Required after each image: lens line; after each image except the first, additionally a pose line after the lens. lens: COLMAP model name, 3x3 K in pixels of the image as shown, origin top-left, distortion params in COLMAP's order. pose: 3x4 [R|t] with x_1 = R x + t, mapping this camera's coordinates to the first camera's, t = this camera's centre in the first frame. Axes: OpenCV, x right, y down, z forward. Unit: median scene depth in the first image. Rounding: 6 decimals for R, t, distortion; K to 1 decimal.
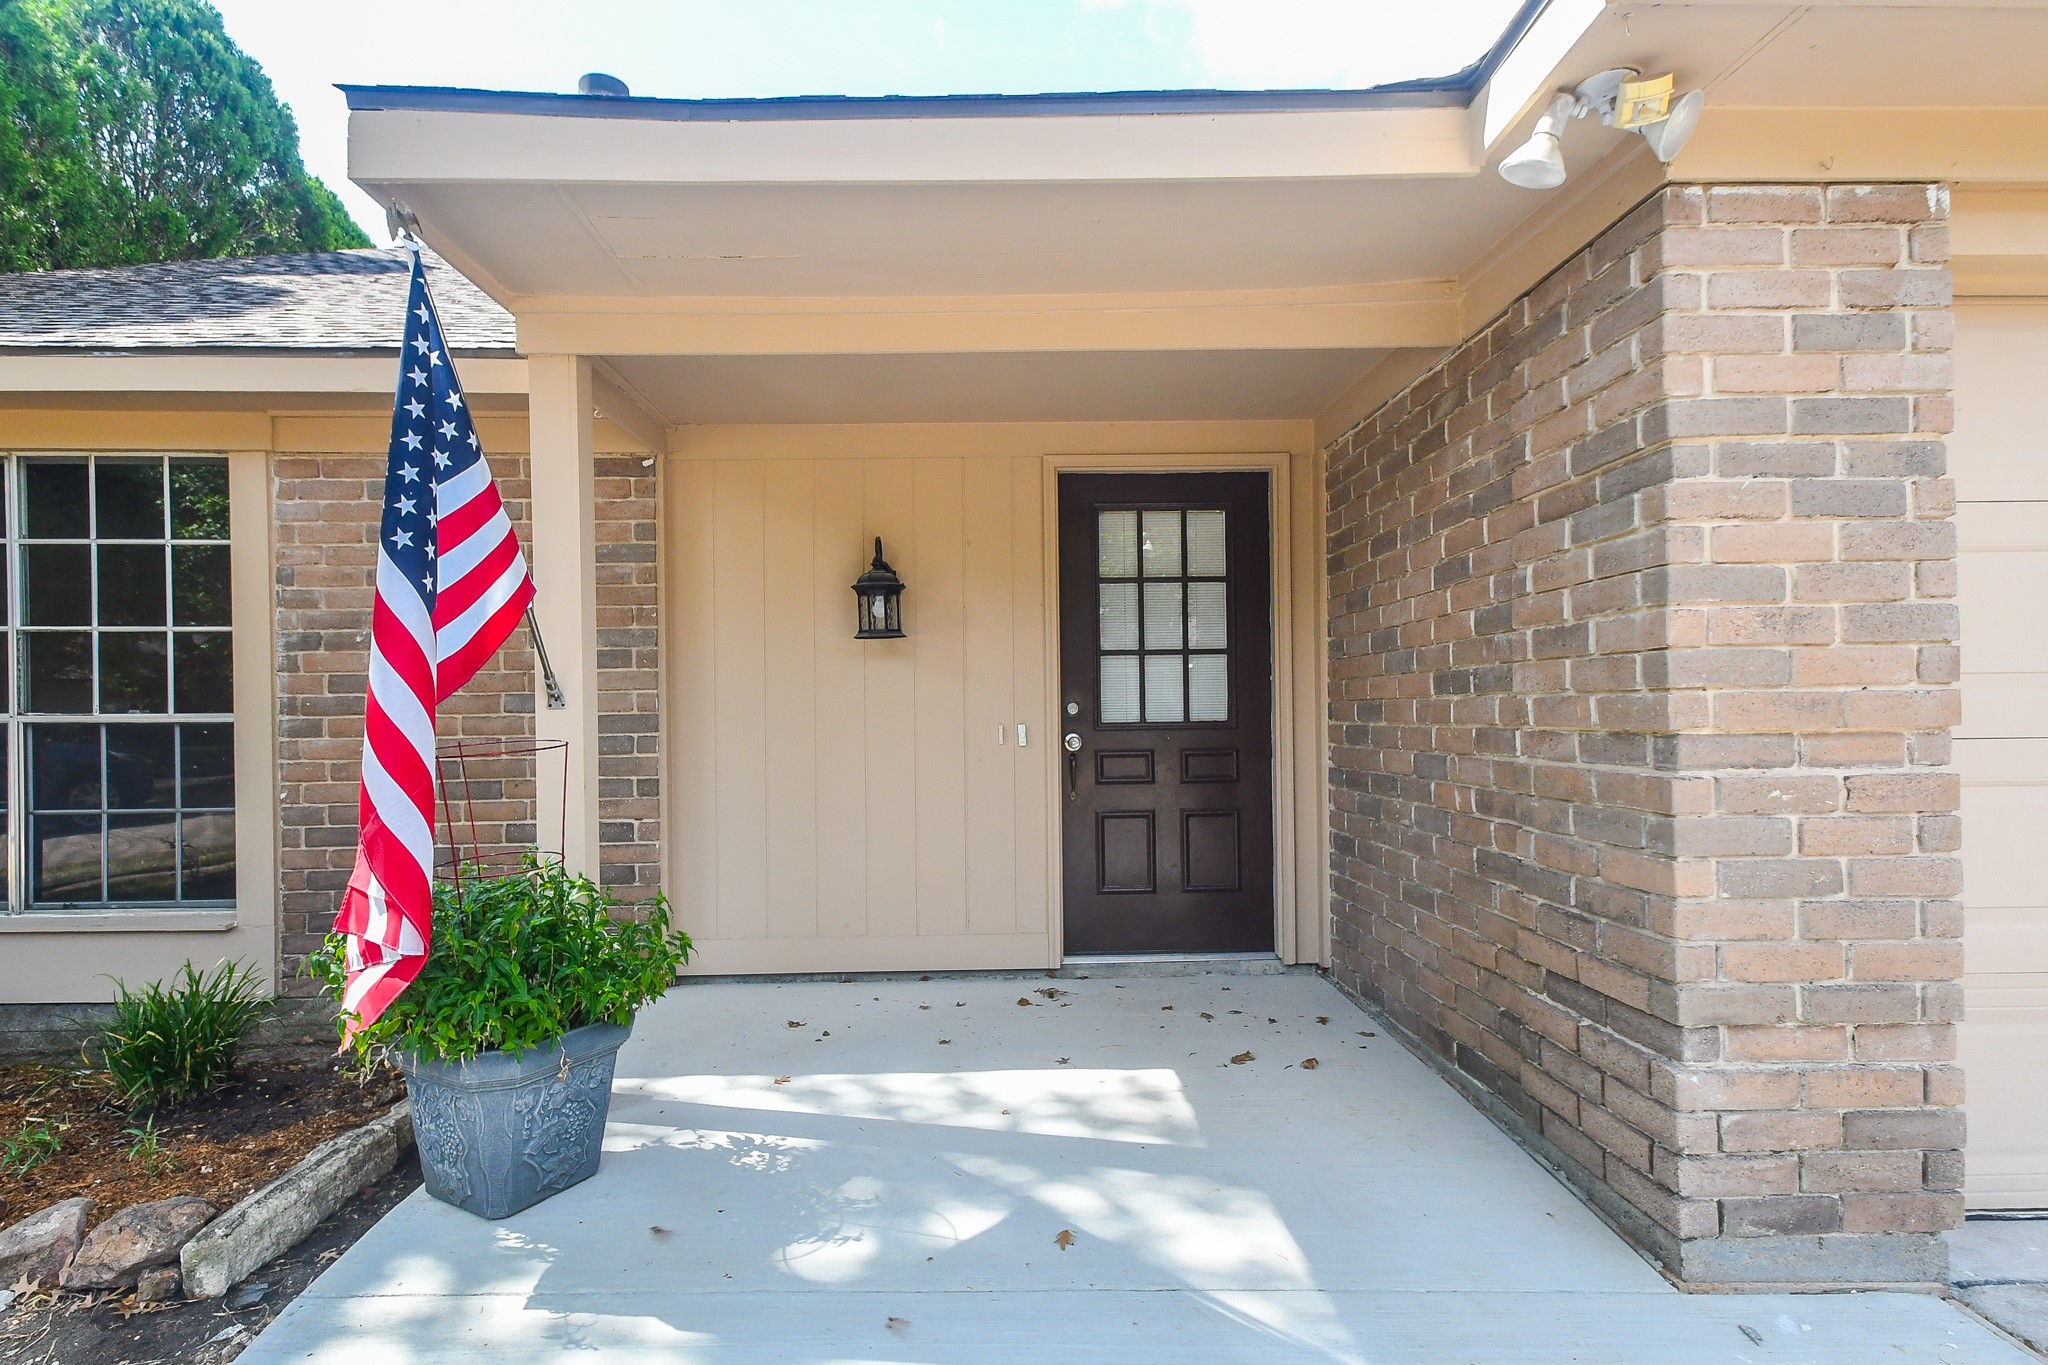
lens RADIAL K [[978.2, 0, 1034.2], [0, 978.2, 692.1], [0, 0, 1]] dist [0.017641, -0.000236]
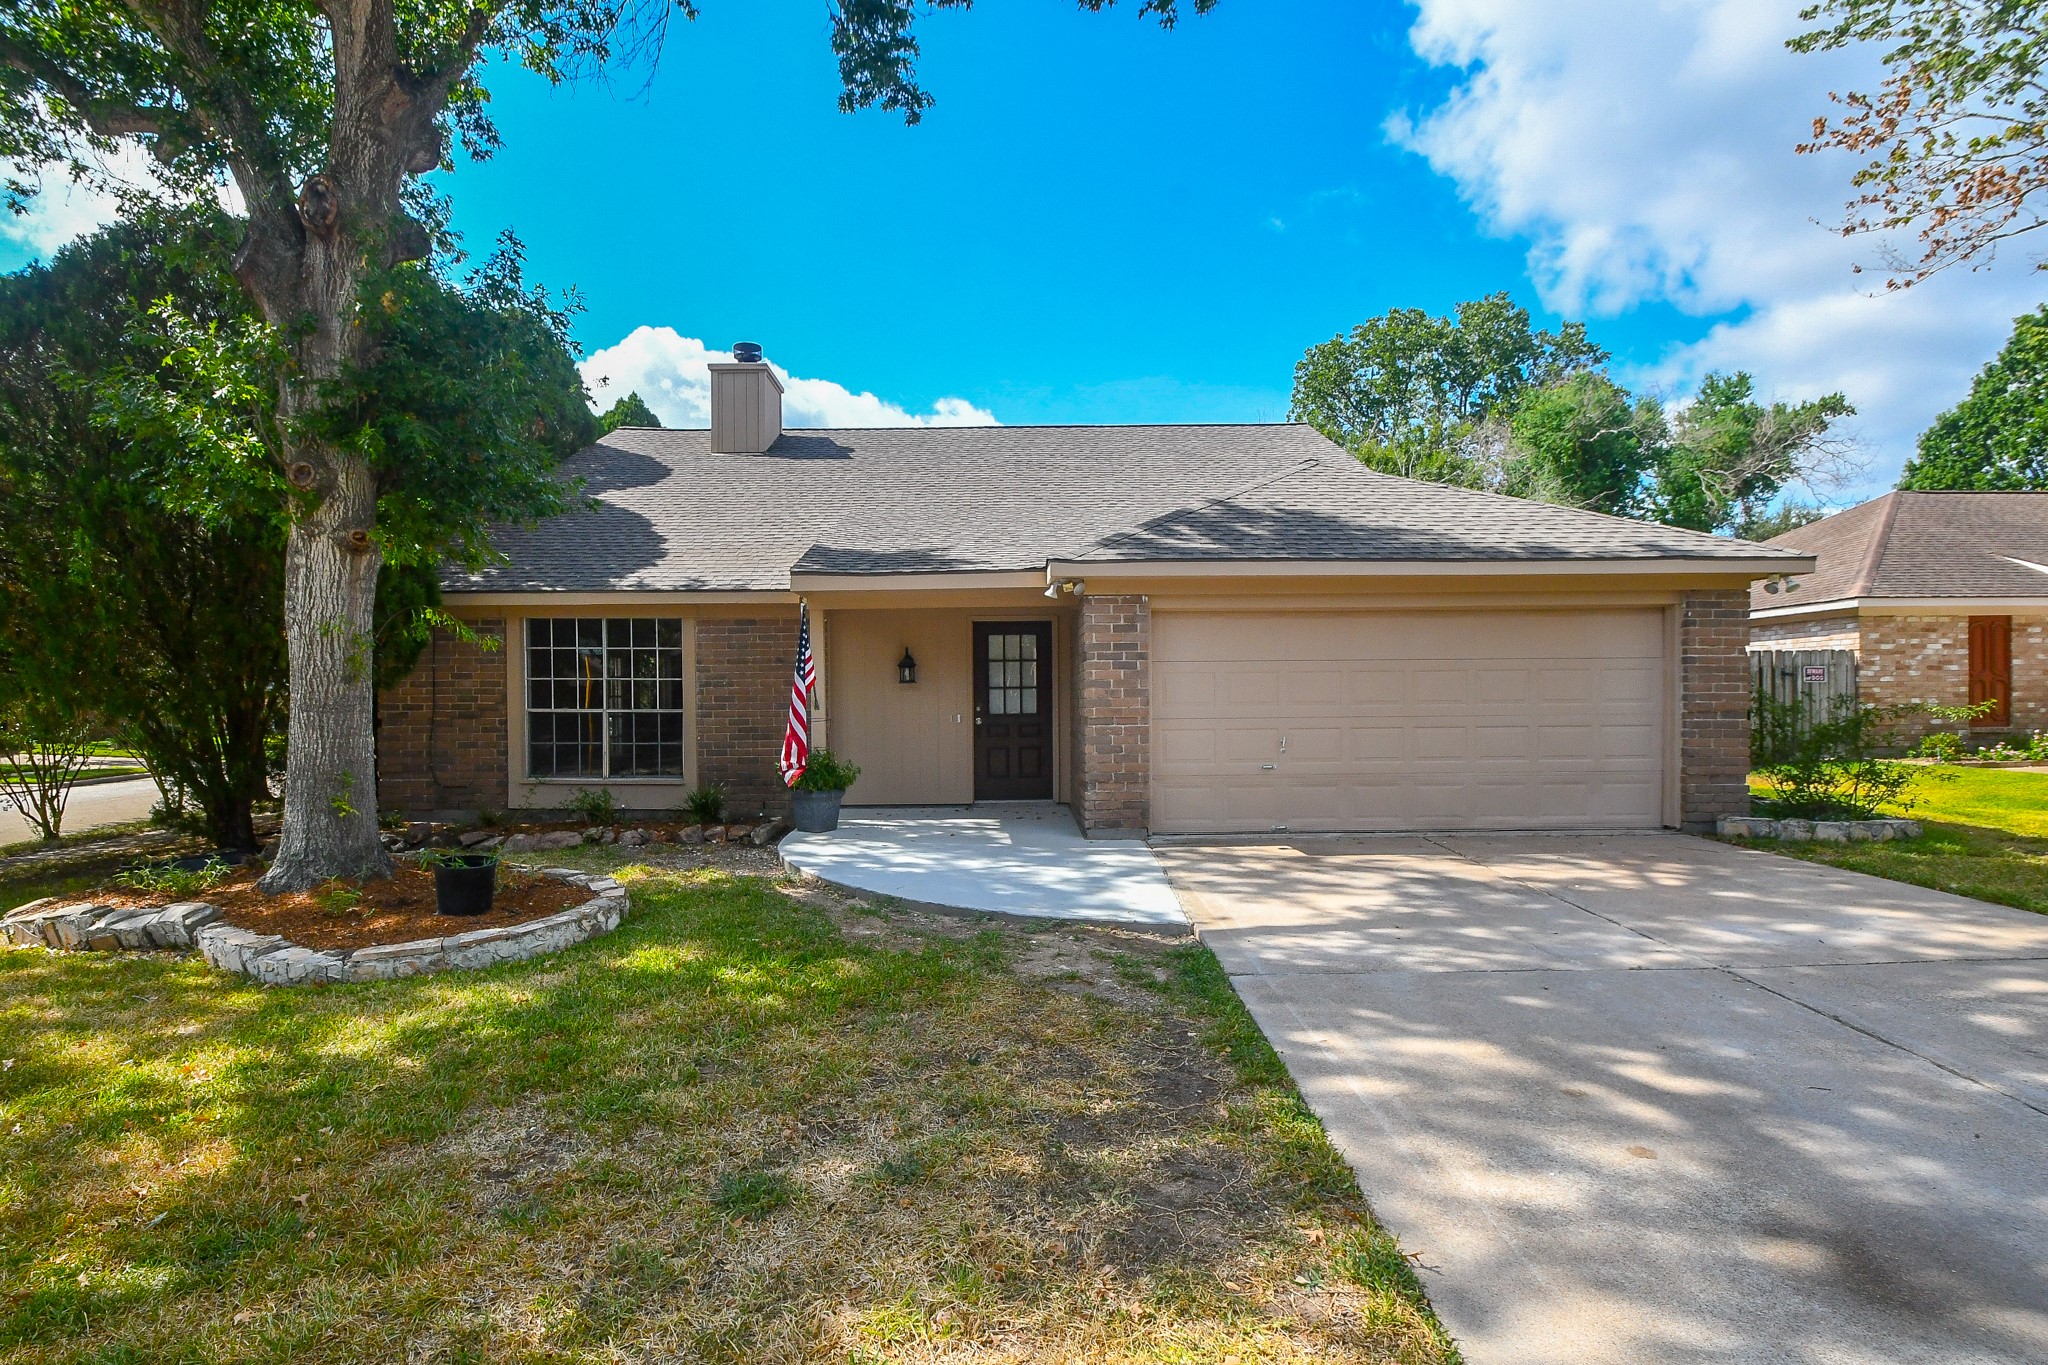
lens RADIAL K [[1107.9, 0, 1013.2], [0, 1107.9, 669.4], [0, 0, 1]] dist [0.011514, -0.024323]
pose [[0.998913, 0.002560, -0.046548, 0.290367], [-0.002909, 0.999968, -0.007442, -0.072311], [0.046527, 0.007569, 0.998888, -2.139313]]
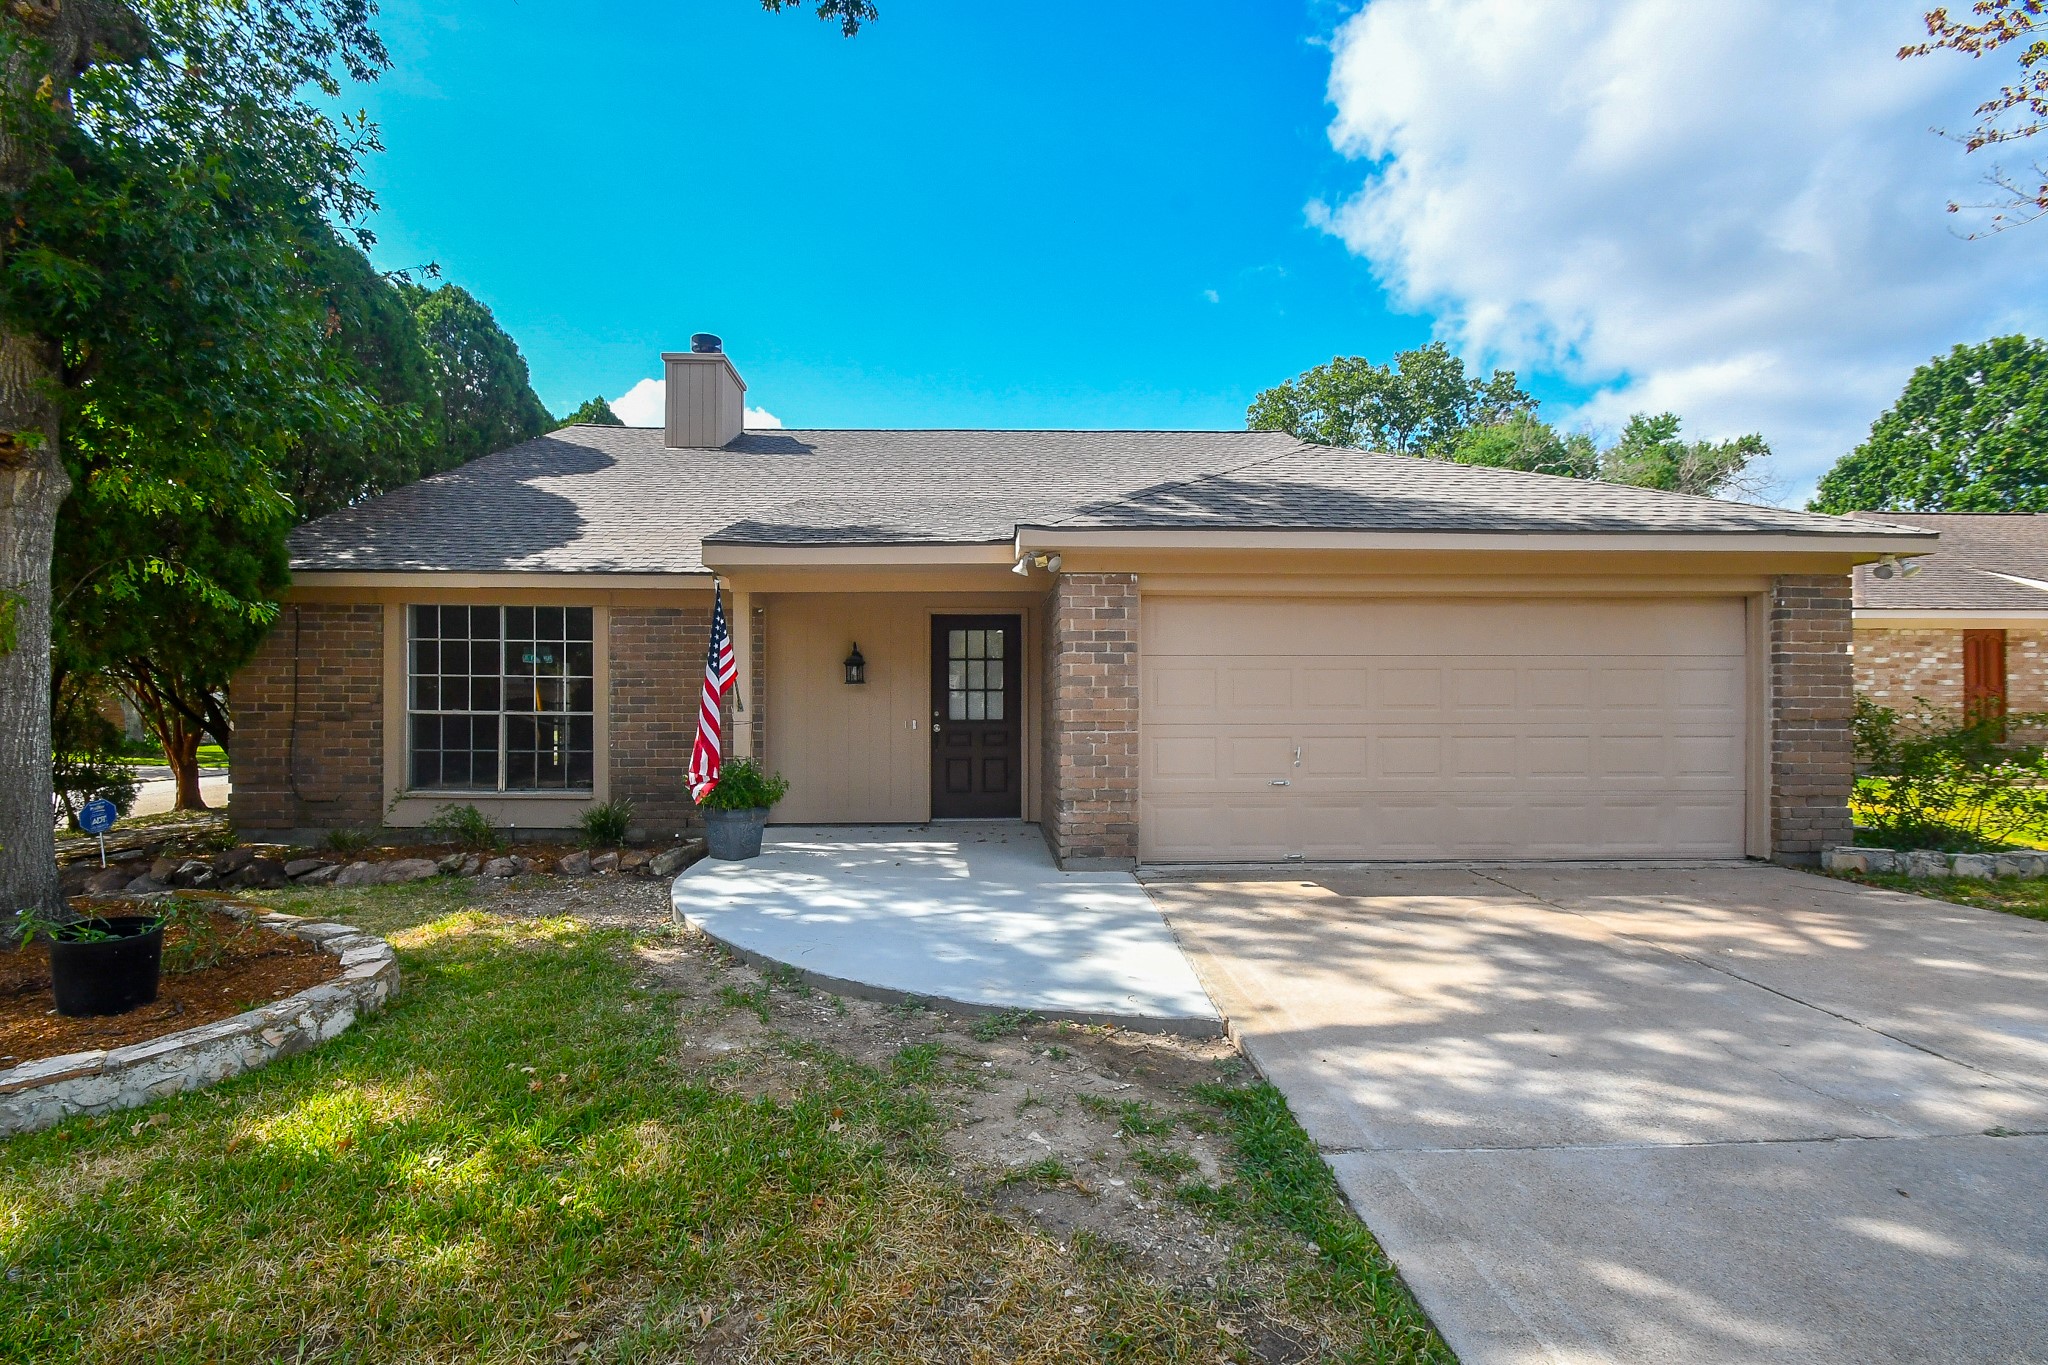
lens RADIAL K [[938.1, 0, 1024.0], [0, 938.1, 682.5], [0, 0, 1]] dist [0.025491, -0.022135]
pose [[0.999903, 0.010756, -0.008810, 0.282551], [-0.010925, 0.999752, -0.019391, -0.017733], [0.008600, 0.019485, 0.999773, -1.325477]]
